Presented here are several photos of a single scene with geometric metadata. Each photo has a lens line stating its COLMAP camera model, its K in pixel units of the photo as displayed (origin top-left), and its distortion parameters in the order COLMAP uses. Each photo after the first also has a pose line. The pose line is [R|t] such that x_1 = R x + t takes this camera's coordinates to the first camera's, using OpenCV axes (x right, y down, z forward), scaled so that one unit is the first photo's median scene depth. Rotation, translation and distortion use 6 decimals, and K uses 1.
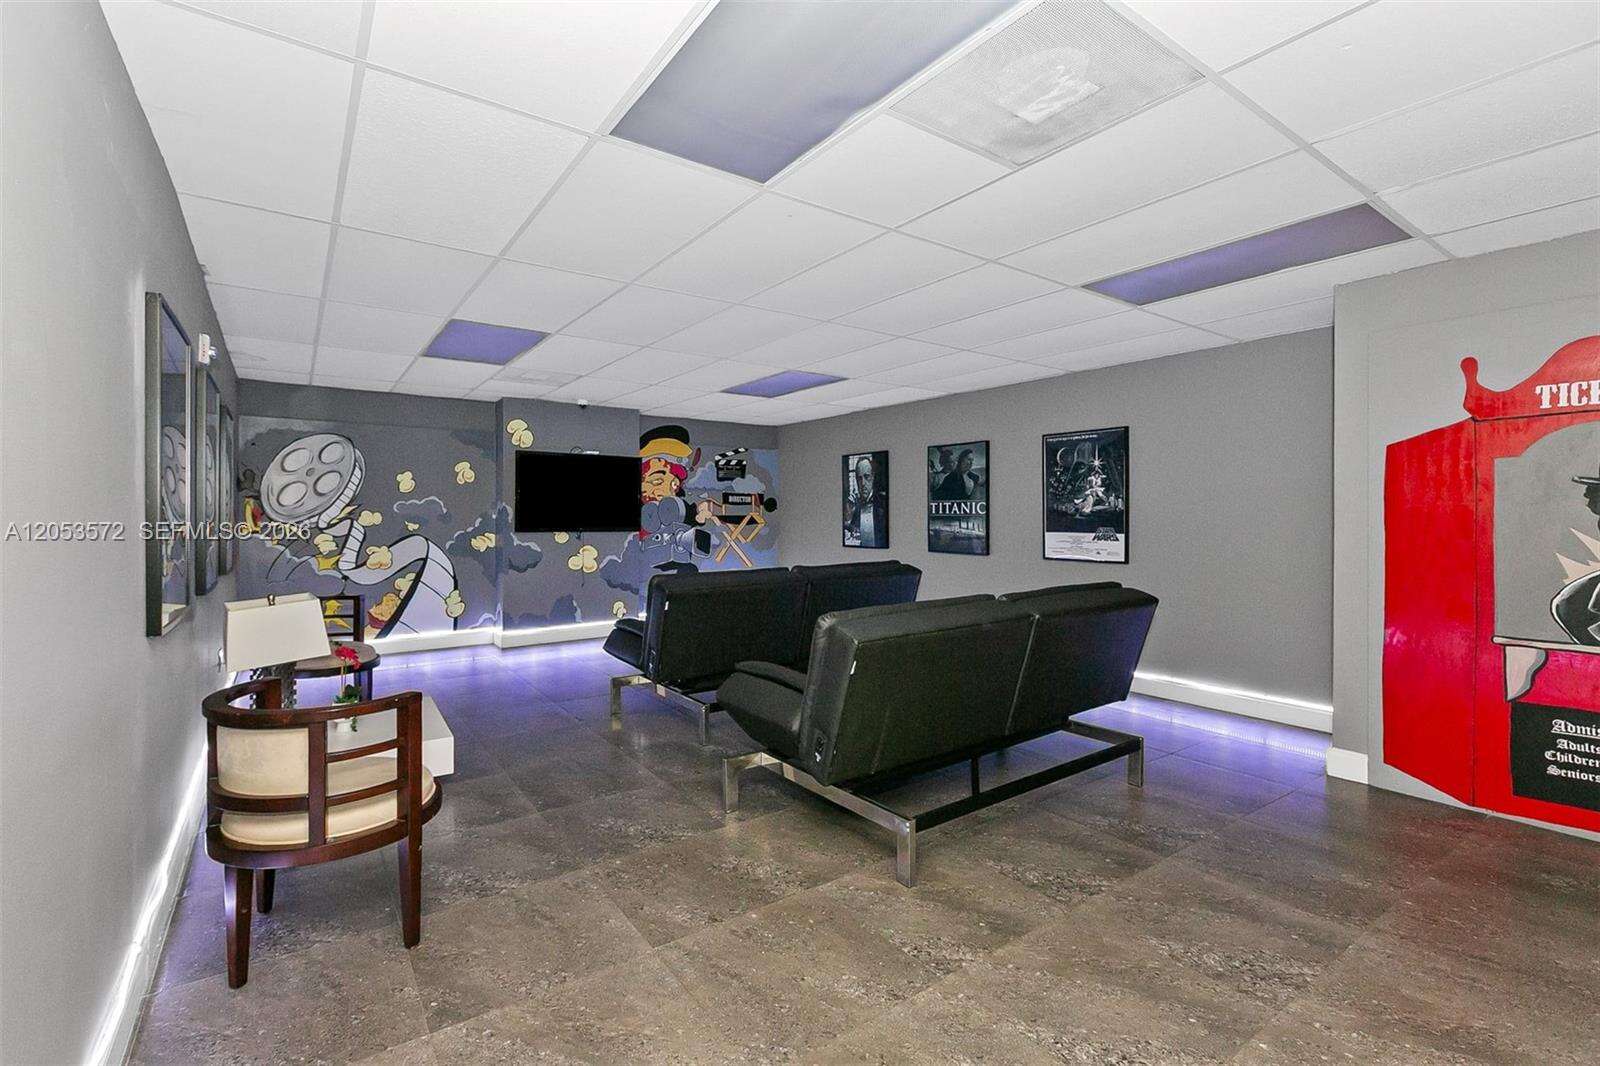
lens RADIAL K [[716.2, 0, 785.4], [0, 716.2, 493.9], [0, 0, 1]] dist [0.004300, -0.001409]
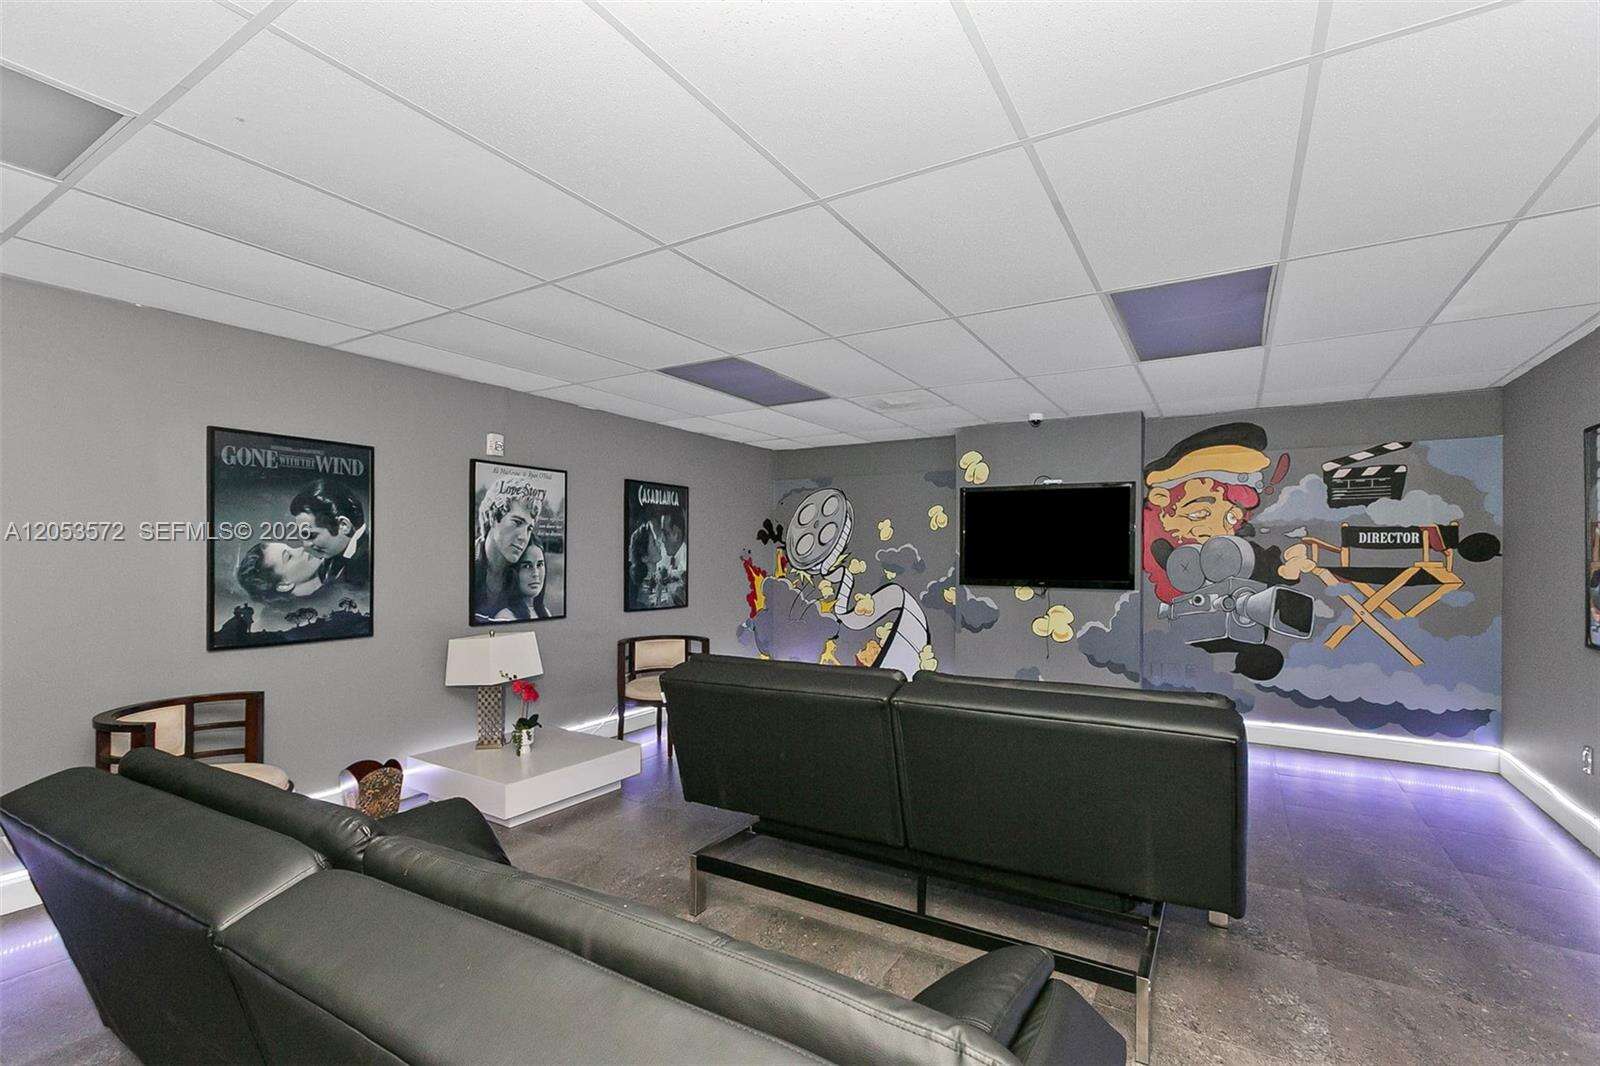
lens RADIAL K [[716.2, 0, 804.1], [0, 716.2, 546.0], [0, 0, 1]] dist [0.004300, -0.001409]
pose [[0.406756, -0.011017, -0.913470, 0.317011], [0.026274, 0.999655, -0.000357, 0.002920], [0.913159, -0.023855, 0.406905, 0.472299]]
